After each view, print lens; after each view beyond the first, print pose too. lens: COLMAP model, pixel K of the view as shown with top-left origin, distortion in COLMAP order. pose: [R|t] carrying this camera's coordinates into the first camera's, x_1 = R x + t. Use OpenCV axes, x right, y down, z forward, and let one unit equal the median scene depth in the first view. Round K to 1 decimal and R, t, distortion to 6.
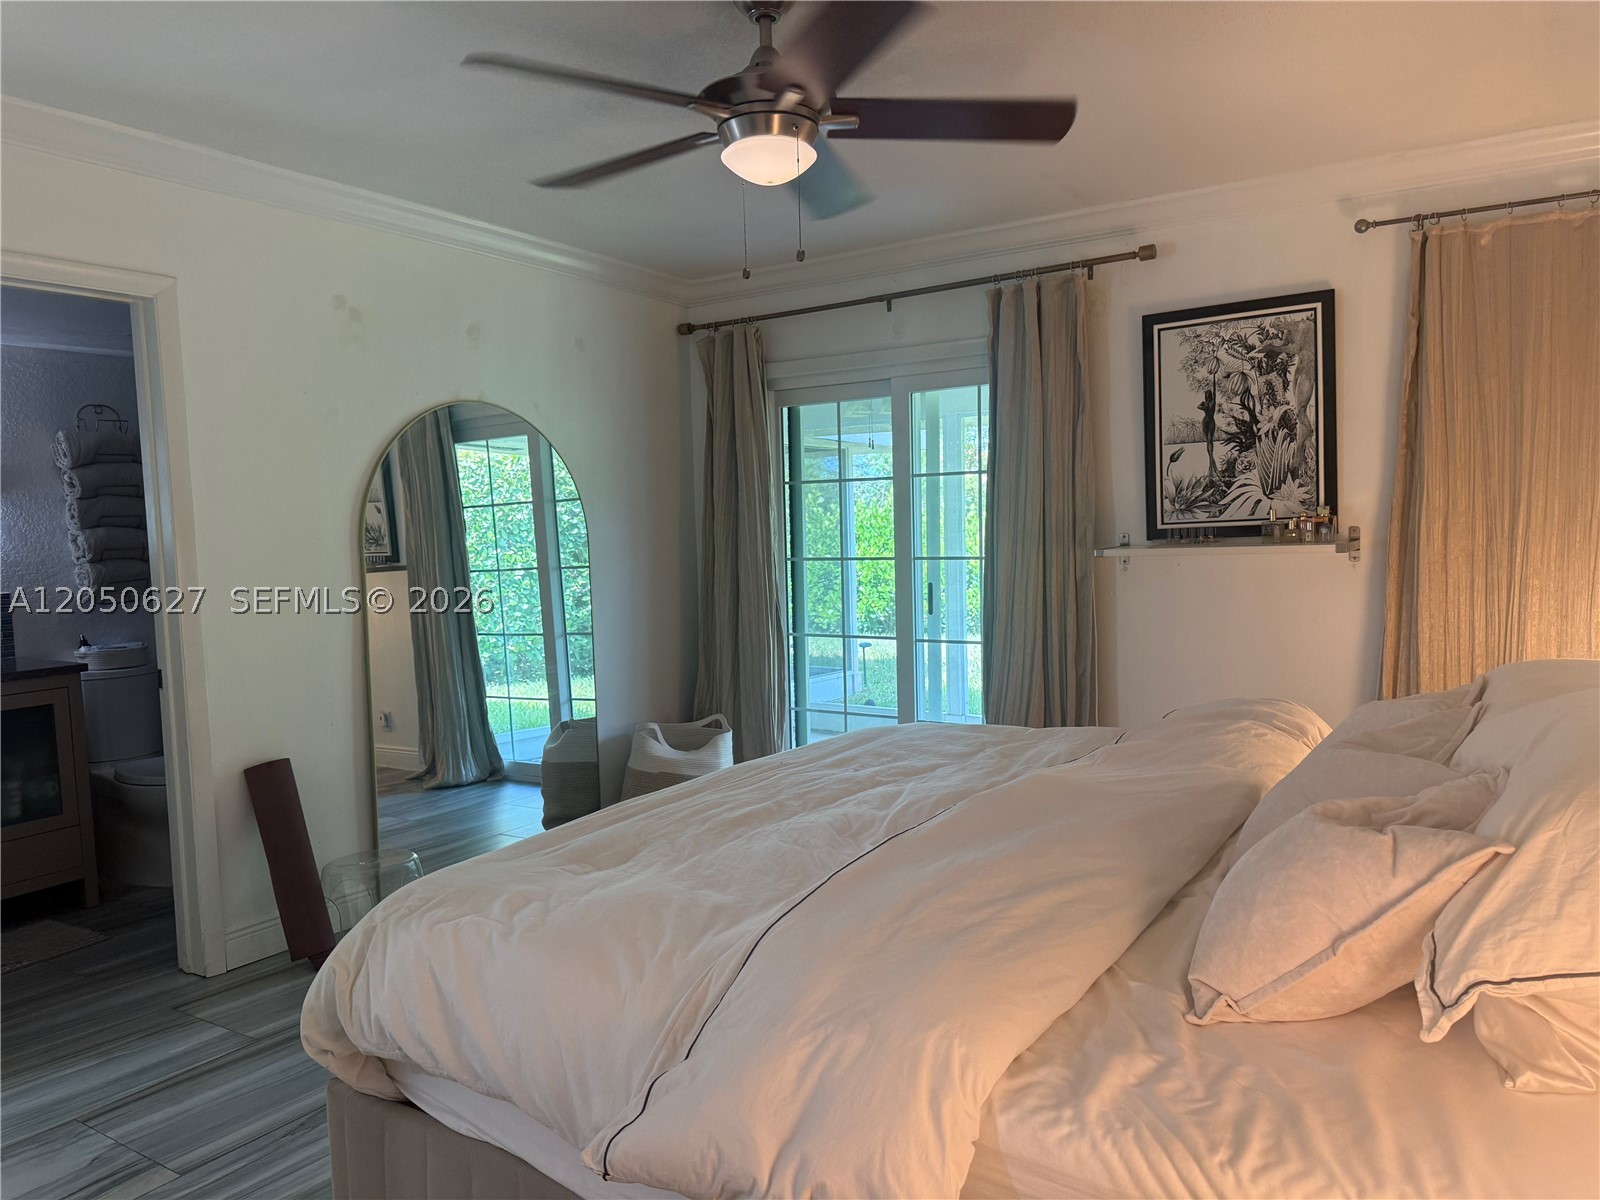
lens RADIAL K [[1116.4, 0, 840.3], [0, 1116.4, 598.3], [0, 0, 1]] dist [0.000212, -0.000451]
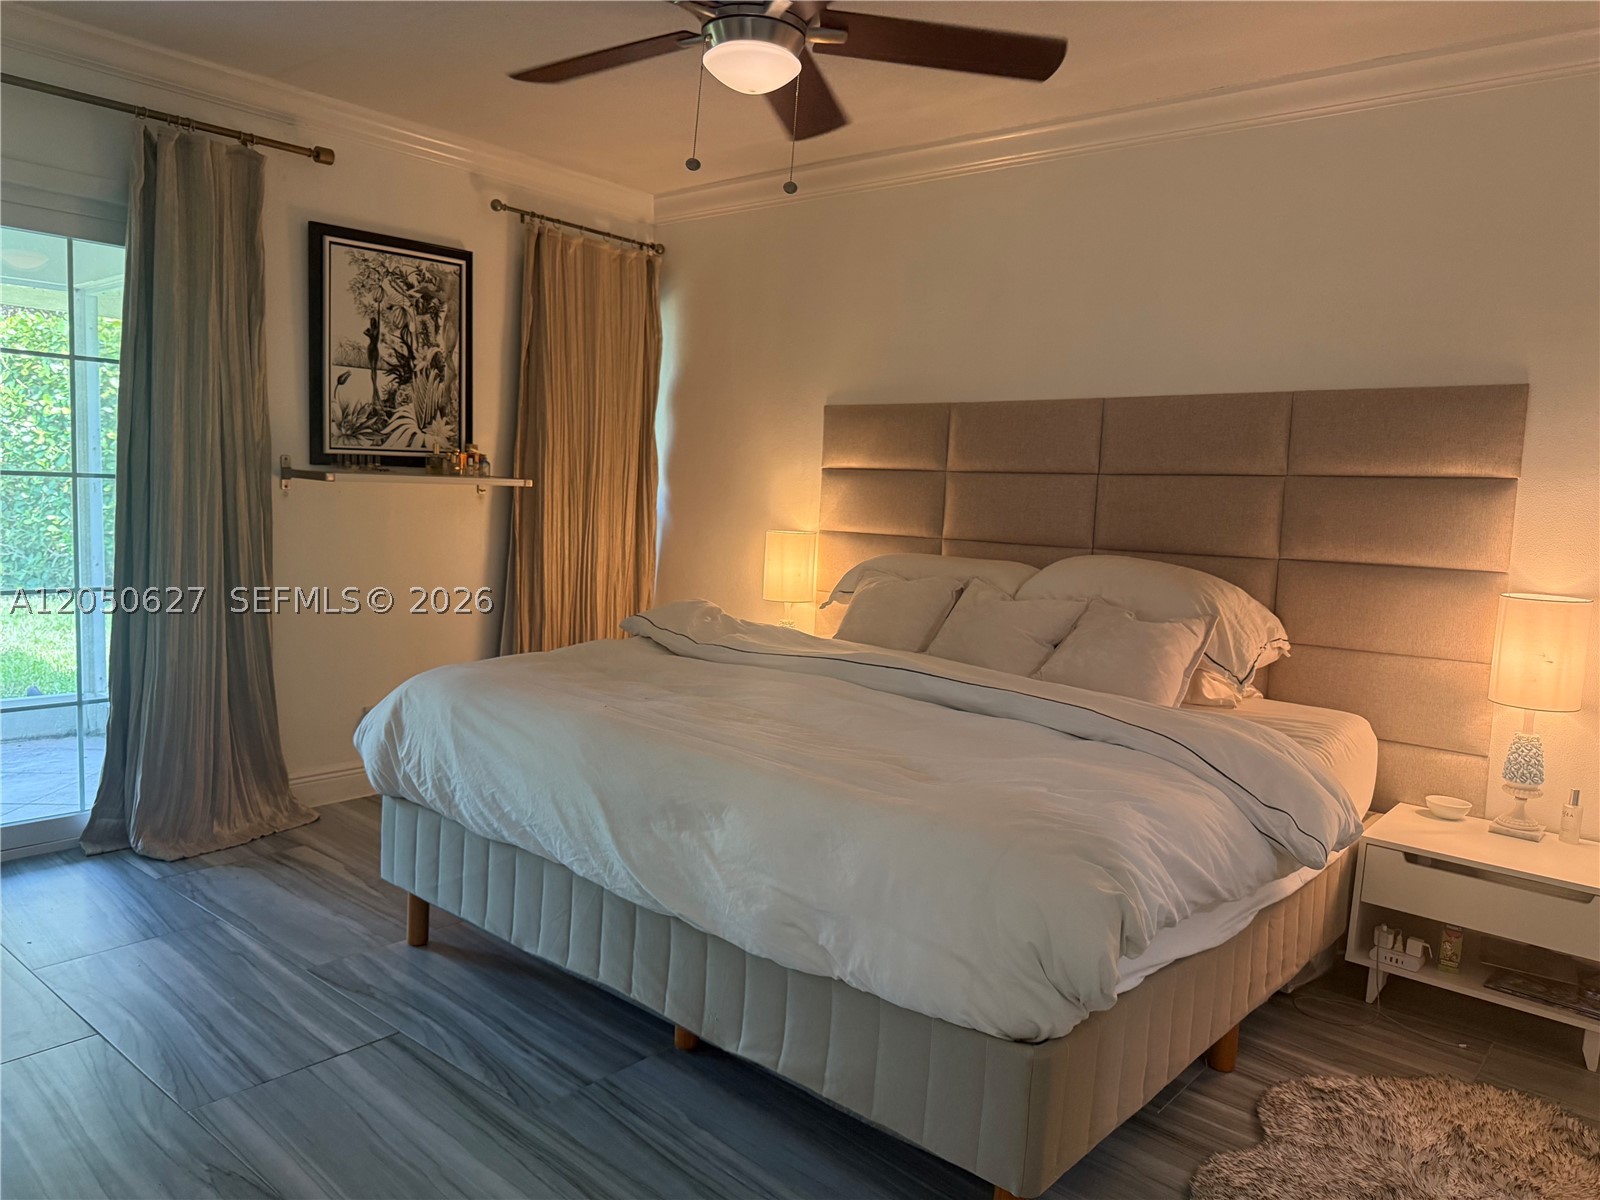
lens RADIAL K [[1168.9, 0, 797.7], [0, 1168.9, 609.6], [0, 0, 1]] dist [-0.002496, -0.000930]
pose [[0.147268, -0.075342, 0.986223, -0.678915], [0.004353, 0.997134, 0.075525, -0.002698], [-0.989087, -0.006830, 0.147174, 0.475230]]
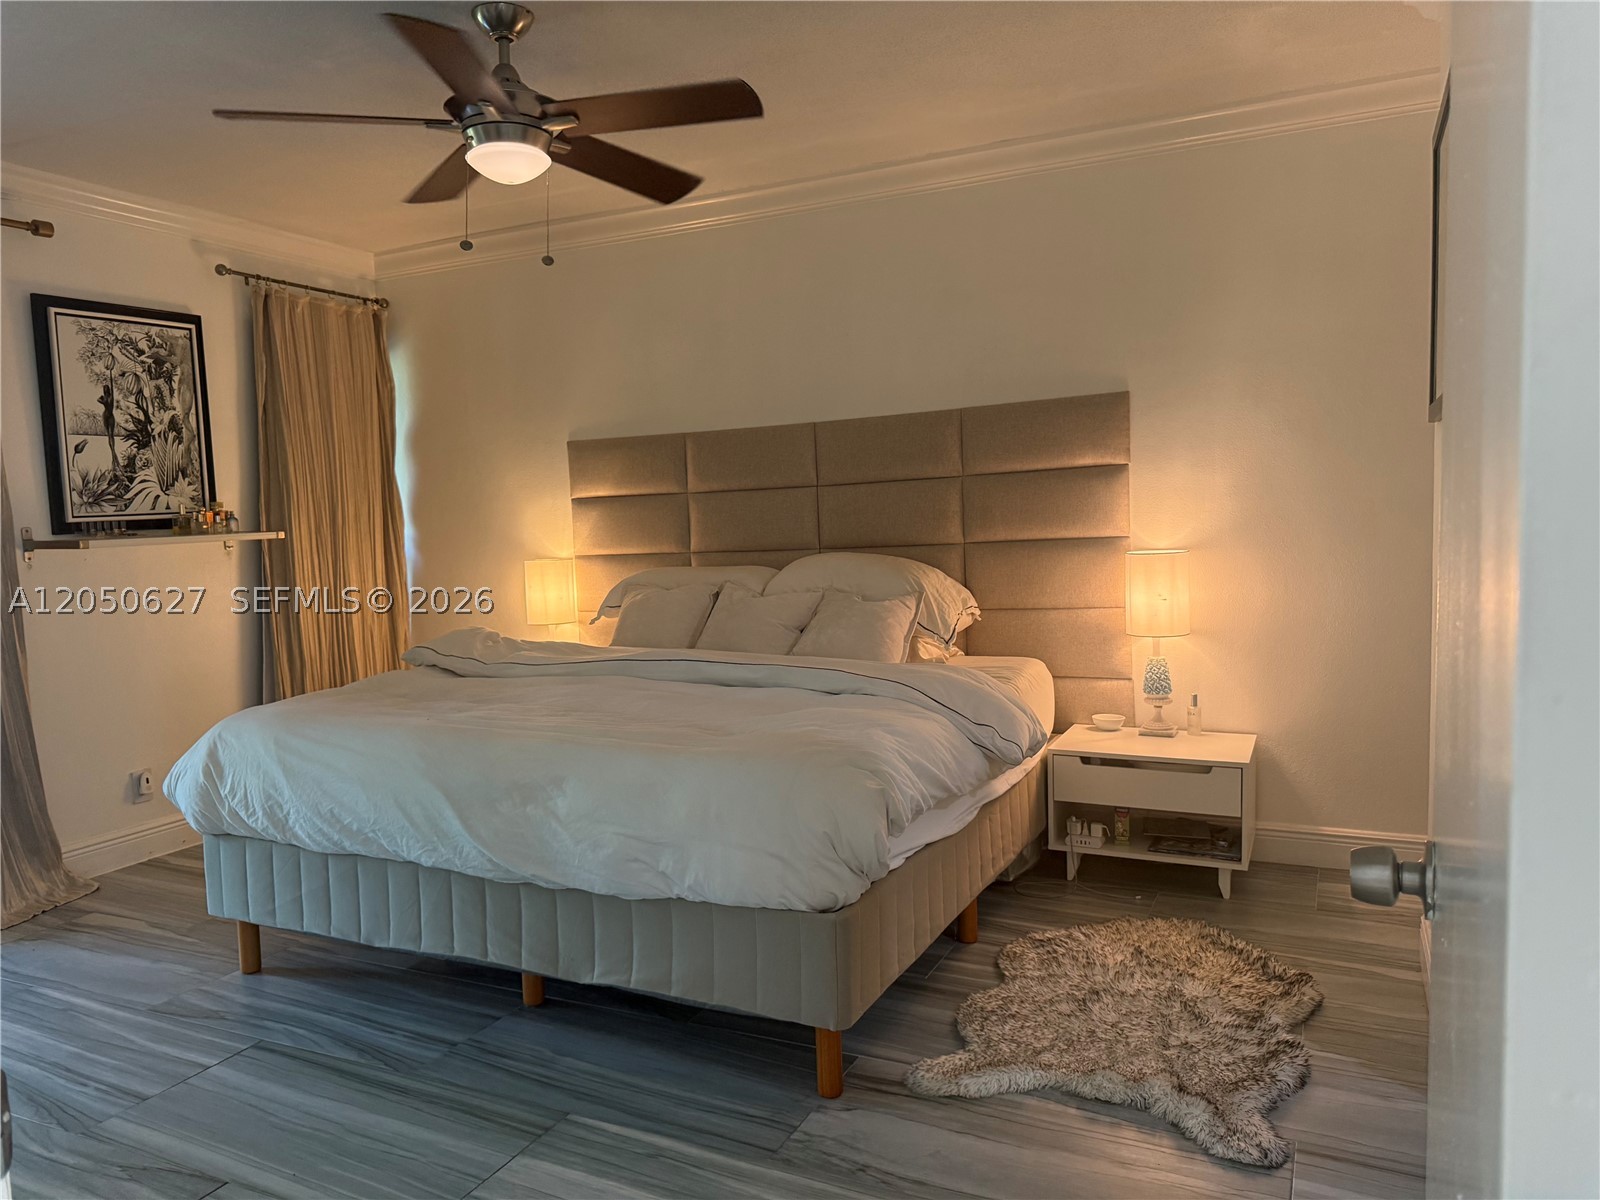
lens RADIAL K [[1148.8, 0, 807.9], [0, 1148.8, 598.4], [0, 0, 1]] dist [0.088920, -0.138138]
pose [[-0.110453, -0.045927, 0.992820, -0.809185], [0.092267, 0.994144, 0.056253, 0.004925], [-0.989589, 0.097817, -0.105569, 0.510058]]
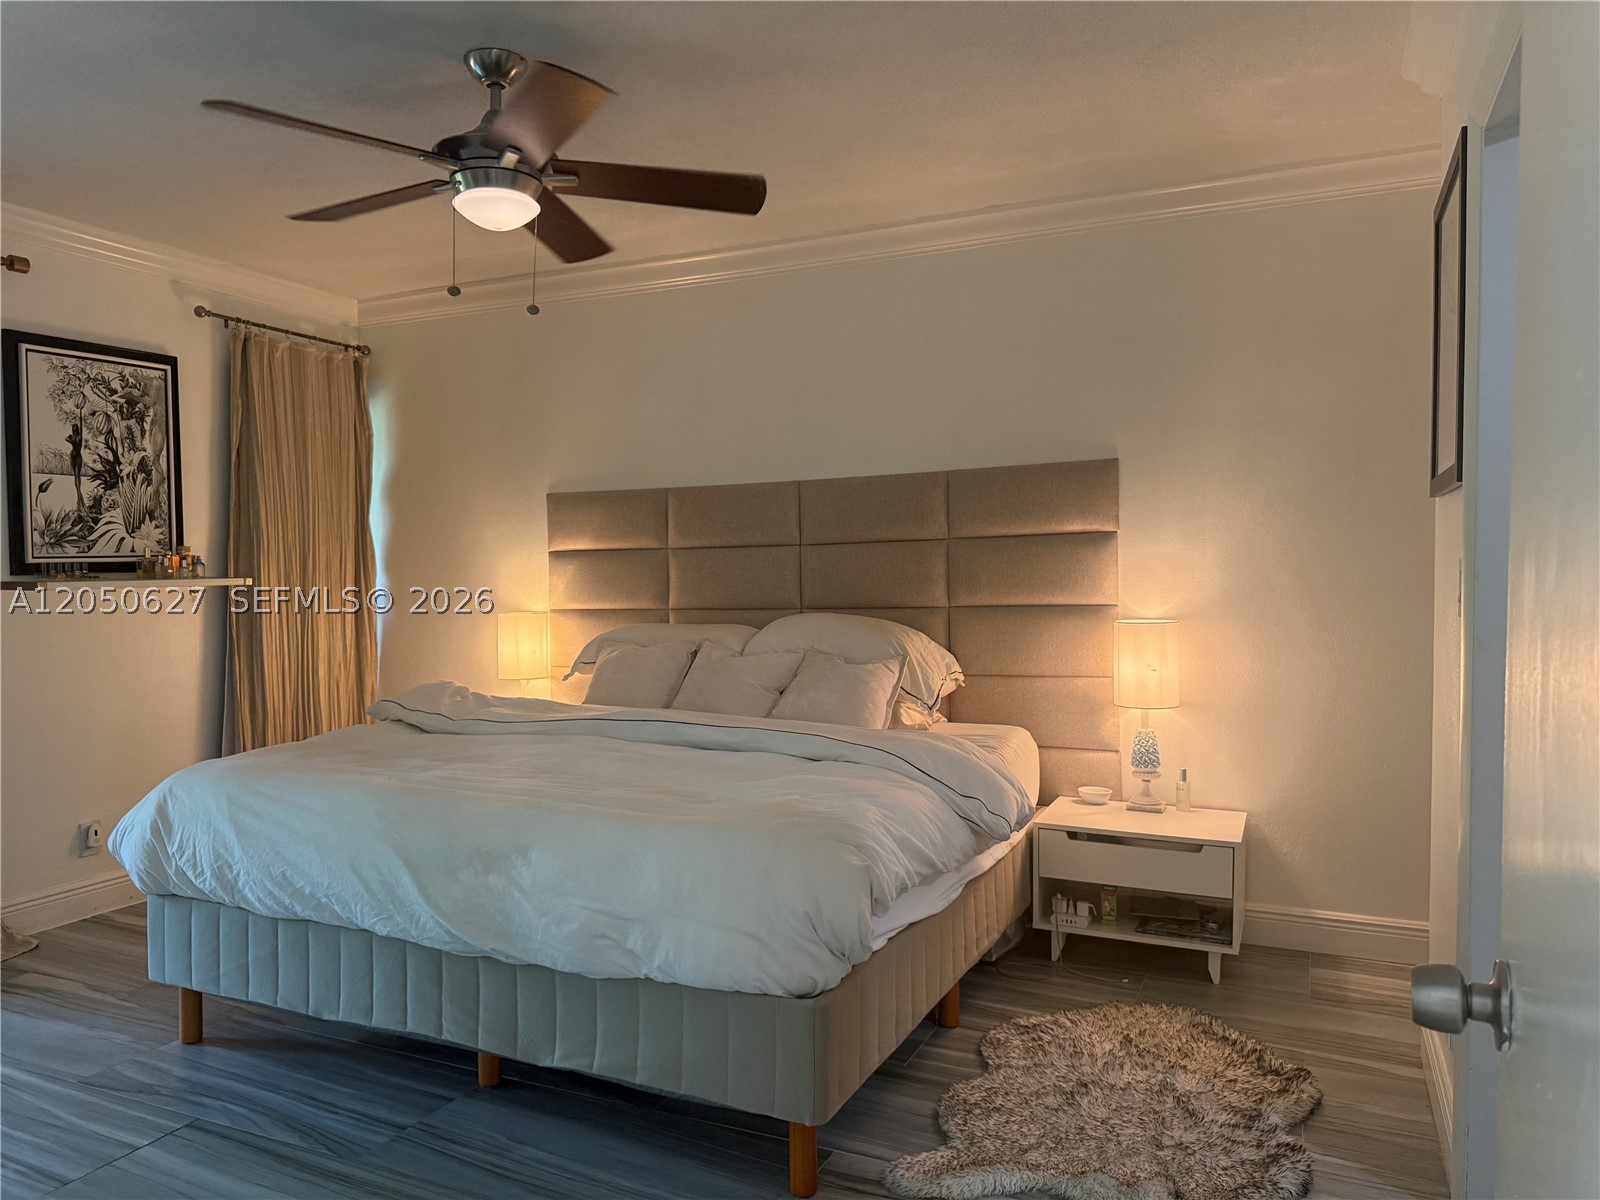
lens RADIAL K [[1151.9, 0, 800.0], [0, 1151.9, 600.0], [0, 0, 1]] dist [0.067528, -0.101843]
pose [[-0.124187, 0.000418, 0.992259, -0.784062], [0.066930, 0.997726, 0.007956, 0.003704], [-0.989999, 0.067400, -0.123933, 0.512189]]
